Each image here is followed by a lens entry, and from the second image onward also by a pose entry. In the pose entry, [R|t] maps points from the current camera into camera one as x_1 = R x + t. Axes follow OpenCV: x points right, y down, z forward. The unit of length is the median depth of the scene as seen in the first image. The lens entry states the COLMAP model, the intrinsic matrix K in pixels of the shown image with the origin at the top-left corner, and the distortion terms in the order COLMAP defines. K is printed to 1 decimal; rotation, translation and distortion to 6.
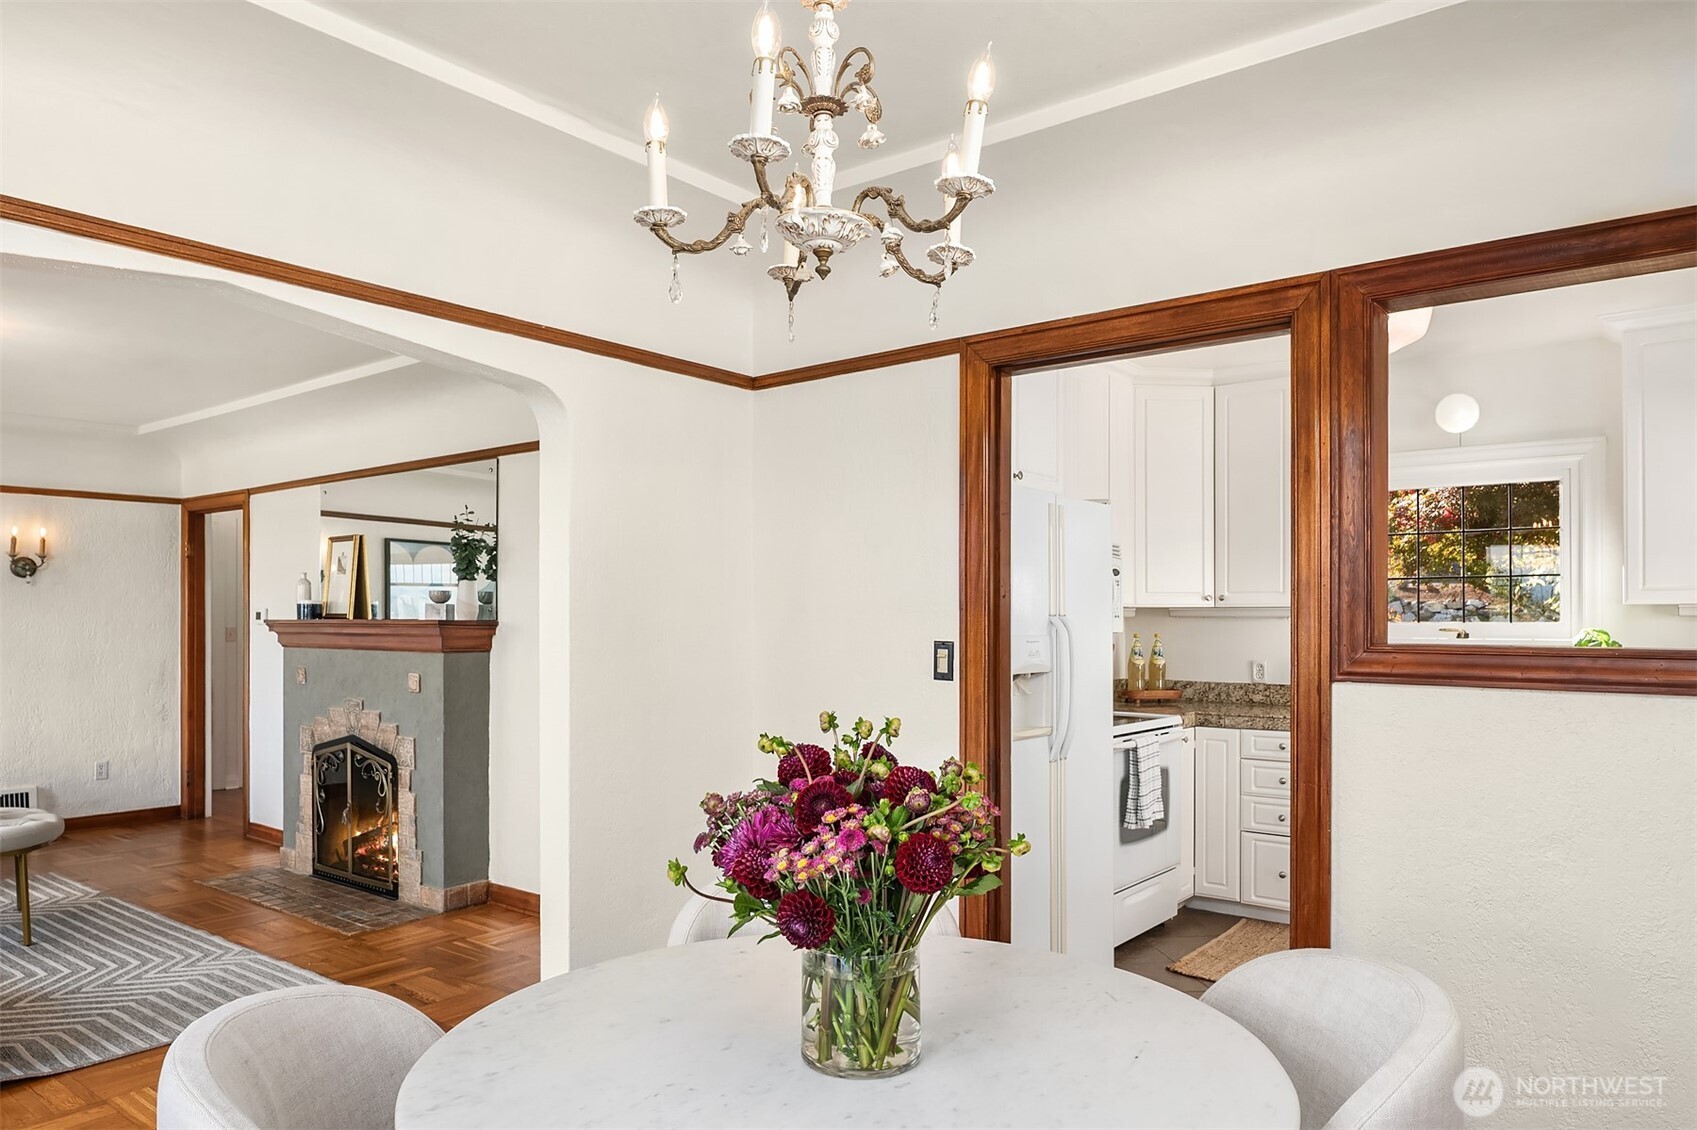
lens RADIAL K [[1126.7, 0, 851.9], [0, 1126.7, 613.2], [0, 0, 1]] dist [-0.001366, -0.000034]
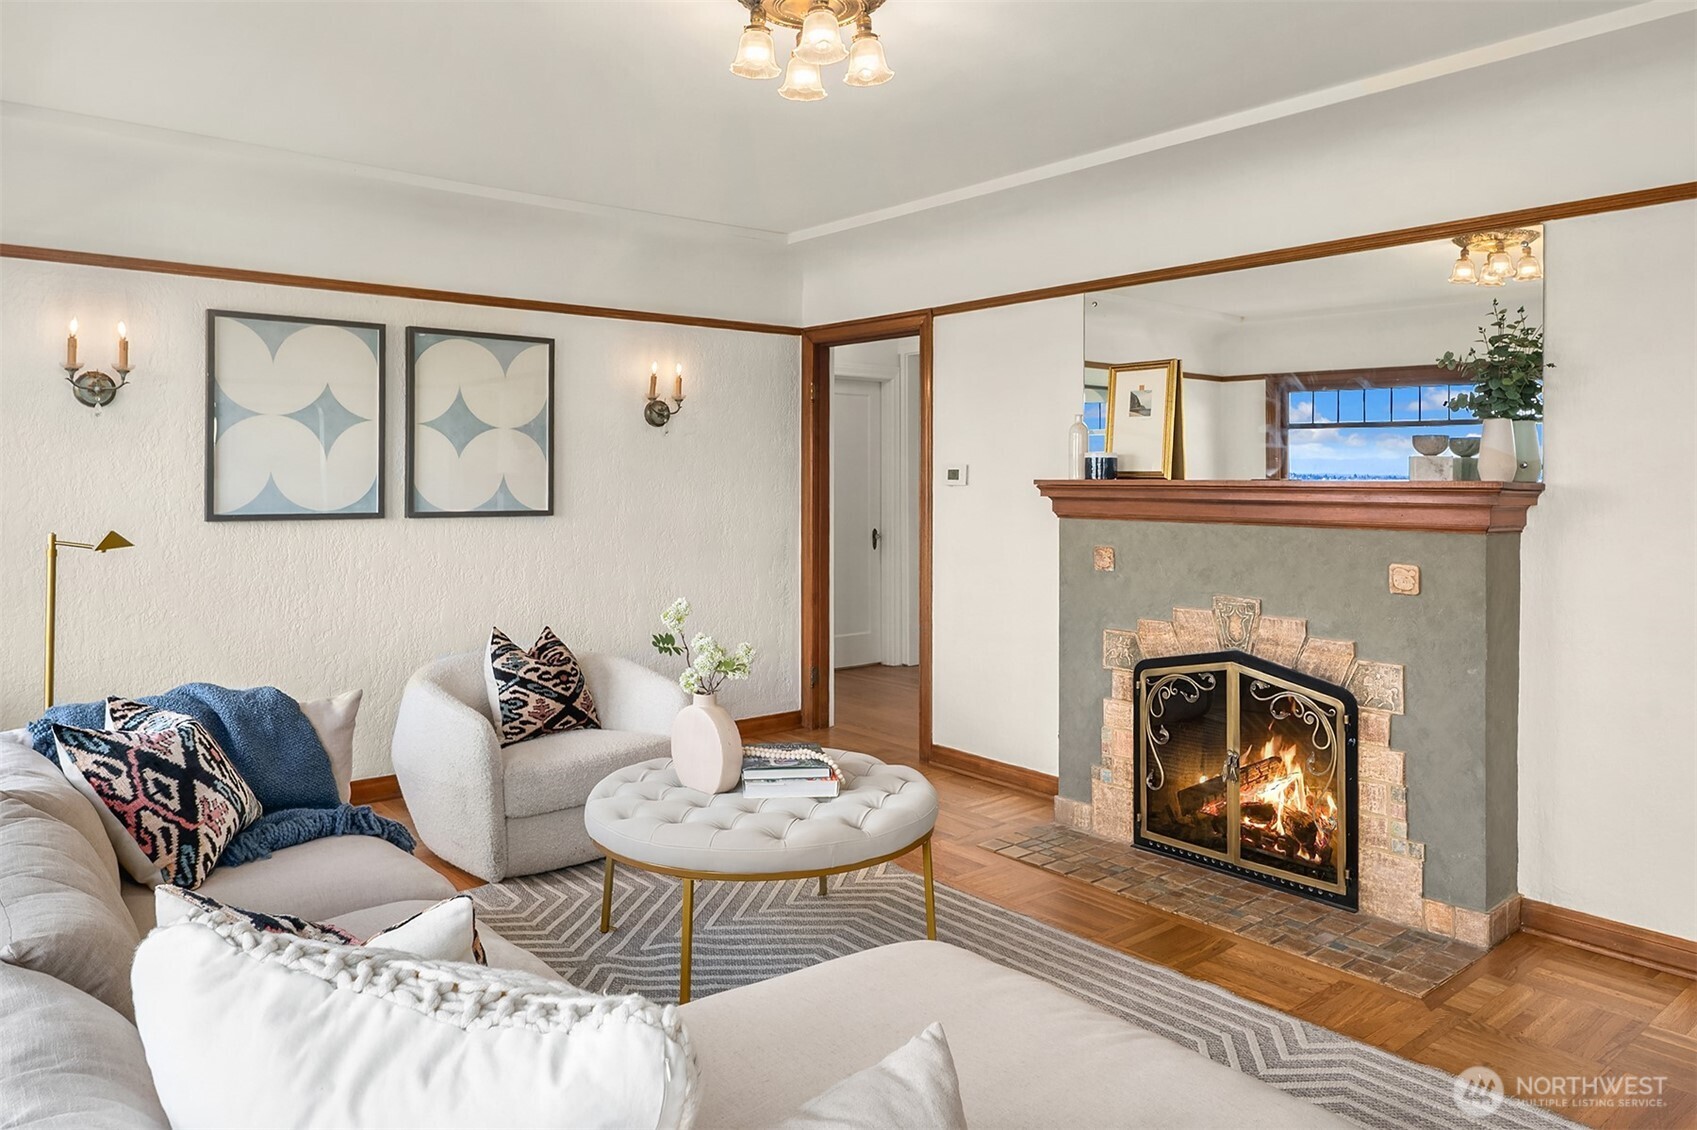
lens RADIAL K [[1141.7, 0, 850.5], [0, 1141.7, 481.8], [0, 0, 1]] dist [0.001578, 0.002059]
pose [[0.979110, 0.003269, -0.203307, -0.523103], [-0.001759, 0.999970, 0.007606, 0.001711], [0.203325, -0.007089, 0.979086, 0.278645]]
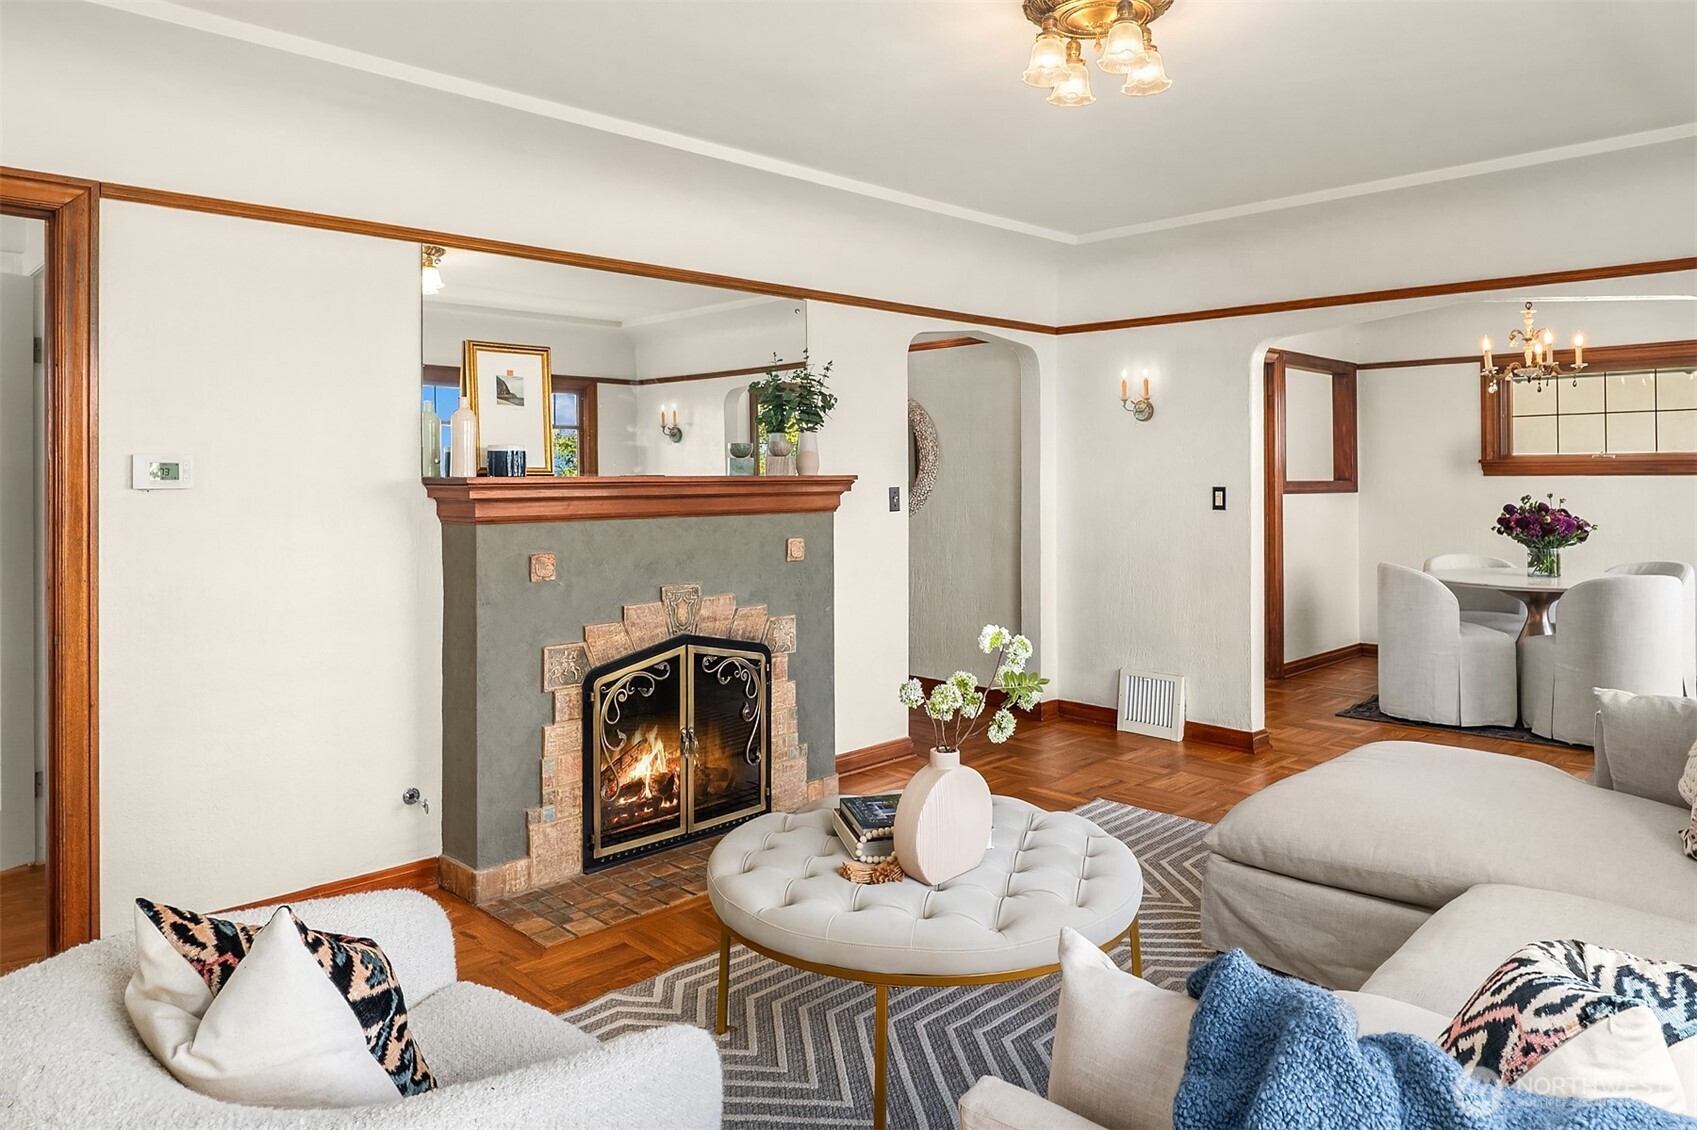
lens RADIAL K [[1122.9, 0, 851.7], [0, 1122.9, 469.2], [0, 0, 1]] dist [0.002143, 0.000521]
pose [[0.117265, 0.002092, 0.993098, -1.134028], [-0.000187, 0.999998, -0.002084, 0.002608], [-0.993101, 0.000059, 0.117265, 0.795334]]
